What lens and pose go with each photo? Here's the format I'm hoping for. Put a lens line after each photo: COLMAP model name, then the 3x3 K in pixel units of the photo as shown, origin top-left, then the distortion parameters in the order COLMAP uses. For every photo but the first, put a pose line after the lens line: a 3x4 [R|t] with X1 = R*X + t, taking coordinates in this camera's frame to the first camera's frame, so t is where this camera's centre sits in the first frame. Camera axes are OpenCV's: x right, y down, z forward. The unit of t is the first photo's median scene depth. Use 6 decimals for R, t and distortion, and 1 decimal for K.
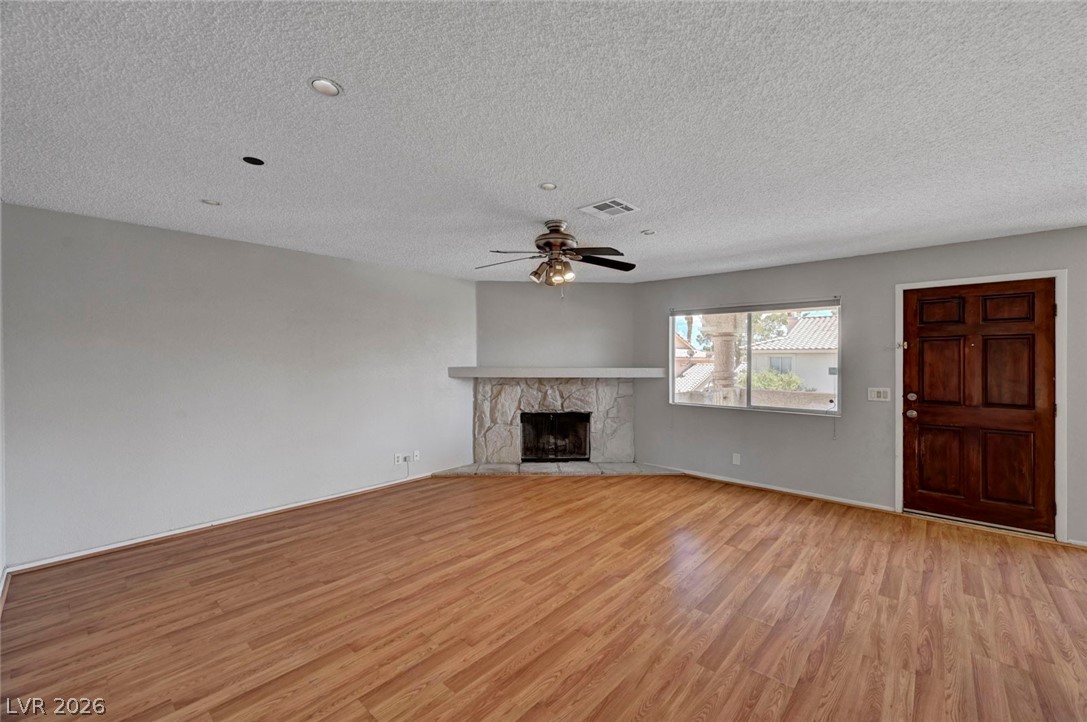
lens RADIAL K [[440.5, 0, 542.6], [0, 440.5, 357.4], [0, 0, 1]] dist [0.001669, 0.000250]
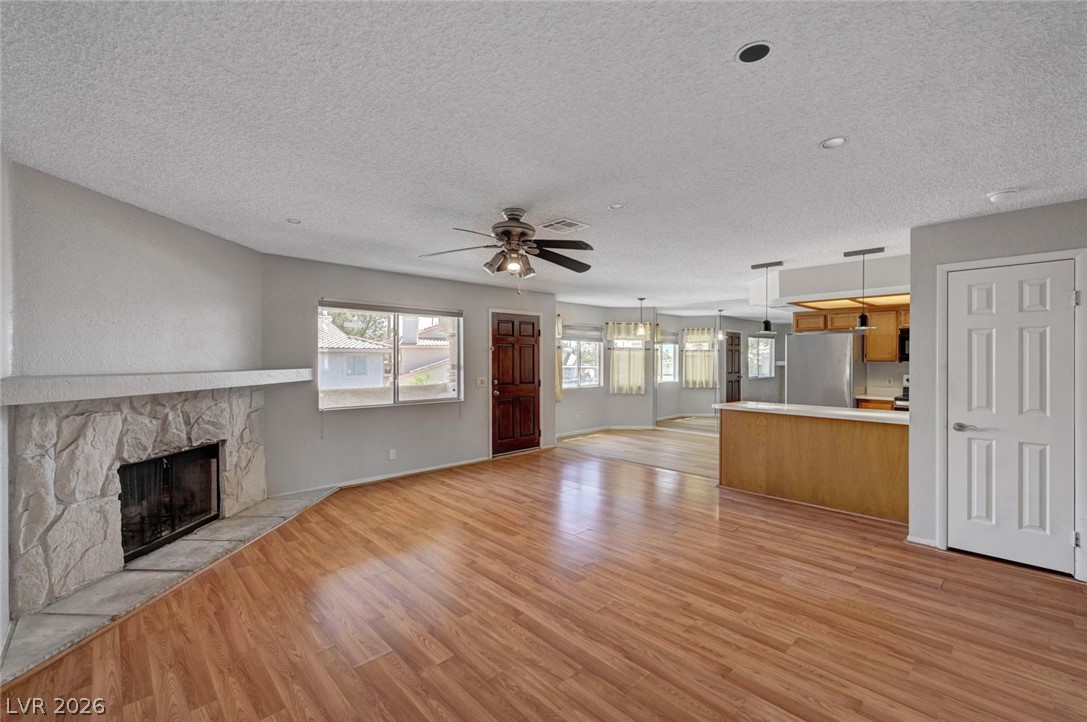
lens RADIAL K [[459.1, 0, 546.7], [0, 459.1, 358.4], [0, 0, 1]] dist [-0.000674, 0.000036]
pose [[0.070701, -0.001778, 0.997496, -0.726569], [-0.005371, 0.999983, 0.002163, 0.001918], [-0.997483, -0.005511, 0.070690, 0.674821]]
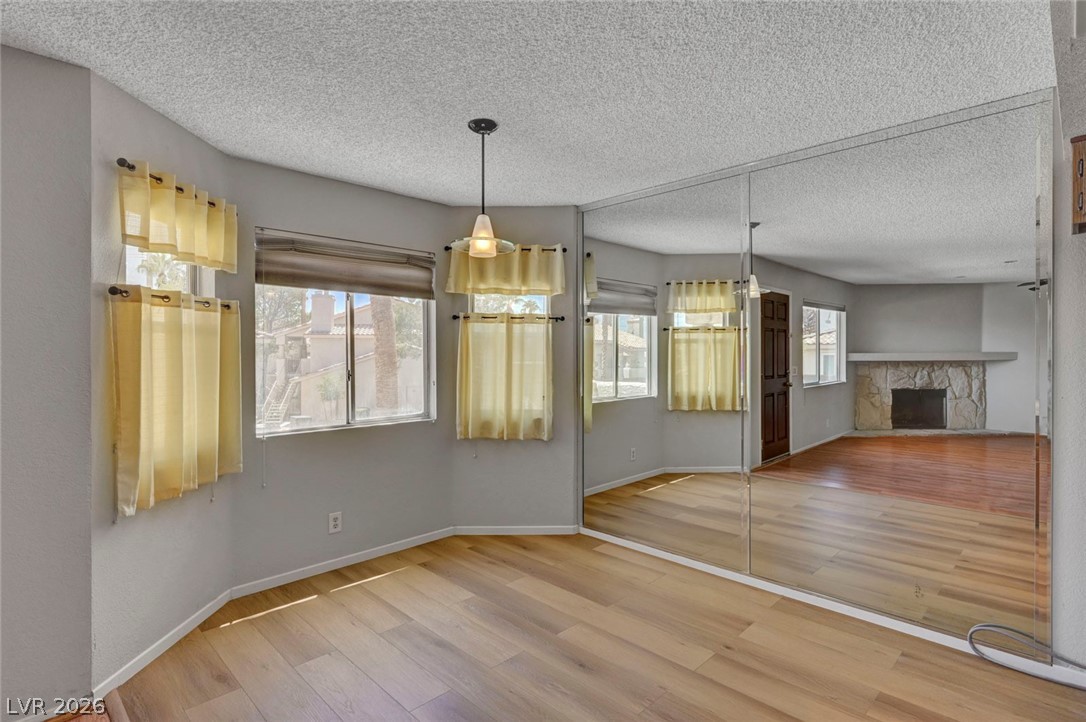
lens RADIAL K [[535.6, 0, 543.0], [0, 535.6, 361.0], [0, 0, 1]] dist [0.002242, 0.000221]
pose [[0.054910, -0.013497, 0.998400, 0.550407], [0.000766, 0.999909, 0.013475, 0.022538], [-0.998491, 0.000025, 0.054915, 0.325881]]
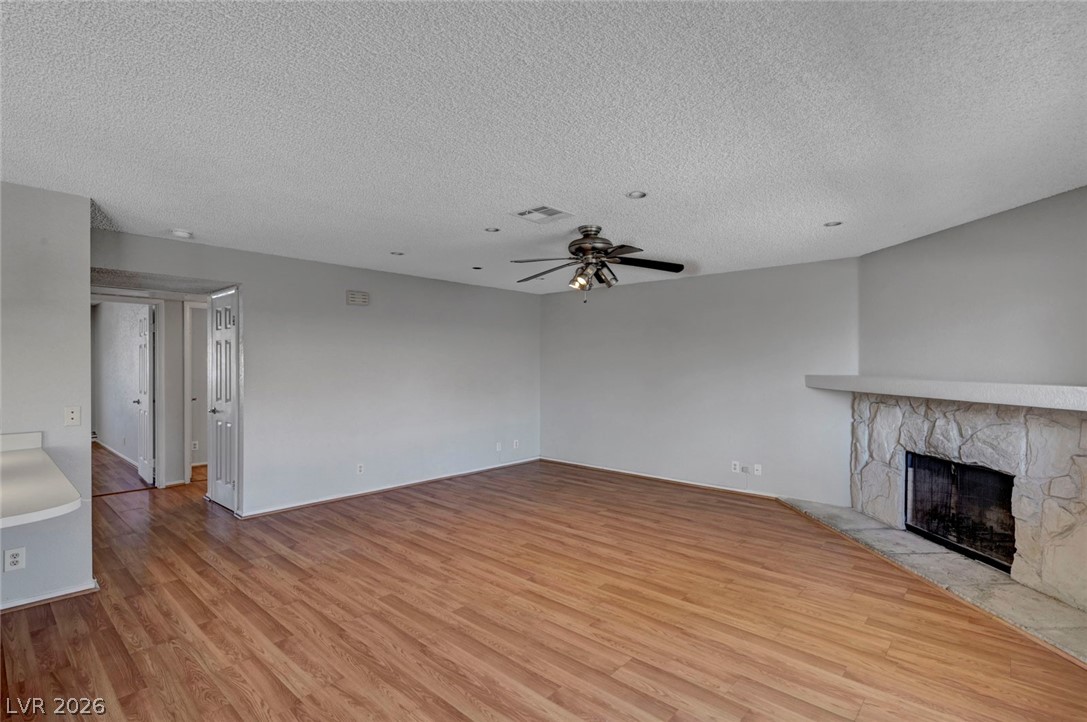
lens RADIAL K [[518.4, 0, 555.6], [0, 518.4, 364.2], [0, 0, 1]] dist [0.000888, 0.000317]
pose [[0.008470, -0.001382, -0.999963, 0.901926], [0.000352, 0.999999, -0.001379, 0.020361], [0.999964, -0.000340, 0.008471, 0.717601]]
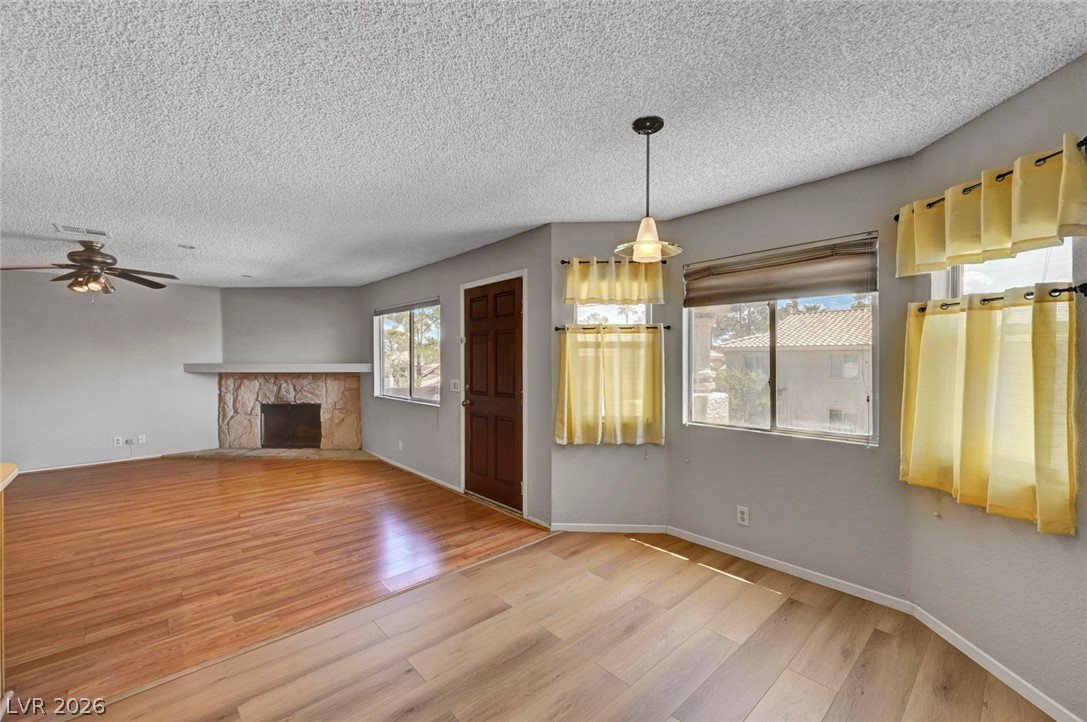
lens RADIAL K [[441.9, 0, 543.5], [0, 441.9, 361.0], [0, 0, 1]] dist [0.000092, 0.000081]
pose [[0.994969, -0.005816, -0.100018, 1.083543], [0.006865, 0.999925, 0.010147, 0.013183], [0.099951, -0.010782, 0.994934, -0.067914]]
